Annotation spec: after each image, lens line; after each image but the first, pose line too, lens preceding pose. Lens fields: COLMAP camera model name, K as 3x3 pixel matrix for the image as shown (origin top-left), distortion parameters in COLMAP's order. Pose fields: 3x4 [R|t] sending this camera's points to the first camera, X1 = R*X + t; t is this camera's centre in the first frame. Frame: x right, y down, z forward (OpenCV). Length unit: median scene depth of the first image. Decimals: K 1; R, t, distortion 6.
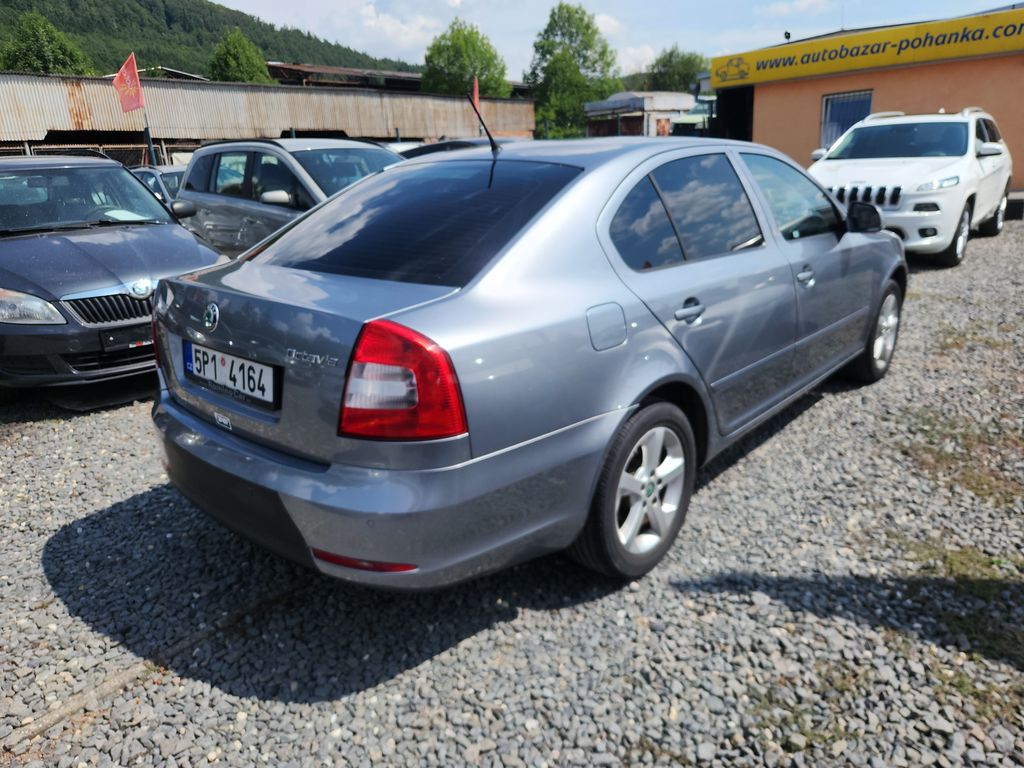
lens RADIAL K [[685.9, 0, 512.0], [0, 685.9, 384.0], [0, 0, 1]] dist [0.056424, -0.051755]
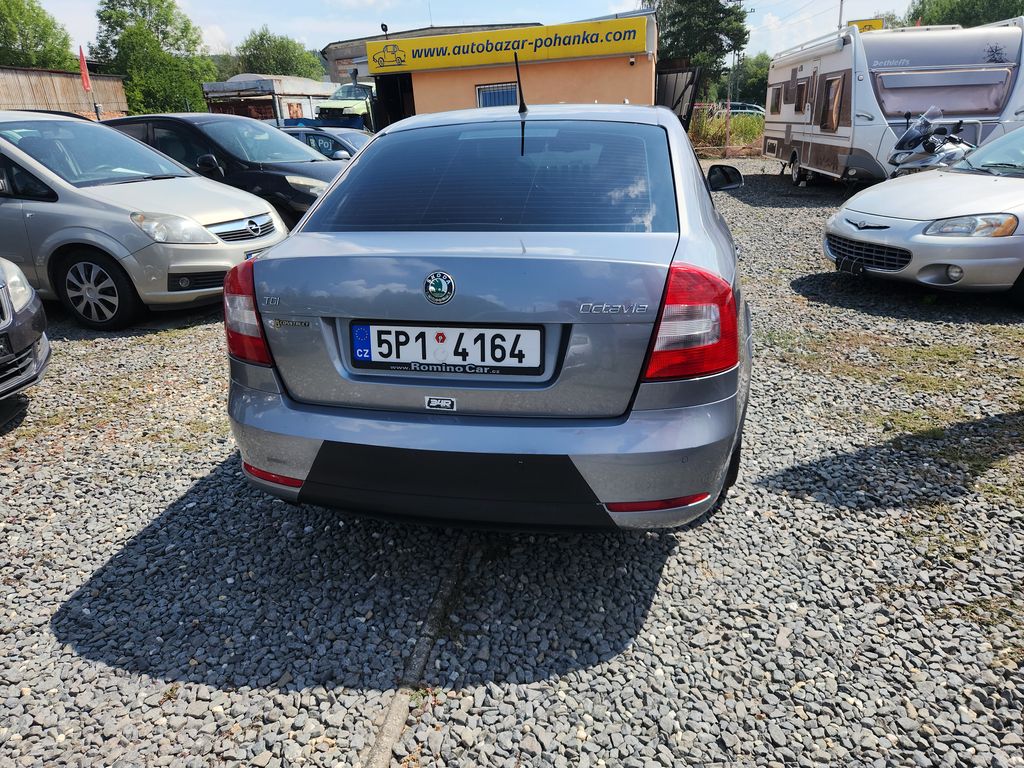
lens RADIAL K [[685.9, 0, 512.0], [0, 685.9, 384.0], [0, 0, 1]] dist [0.056424, -0.051755]
pose [[0.875772, -0.159968, 0.455449, -0.562408], [0.152476, 0.986862, 0.053424, -0.004170], [-0.458011, 0.022658, 0.888658, 0.120418]]
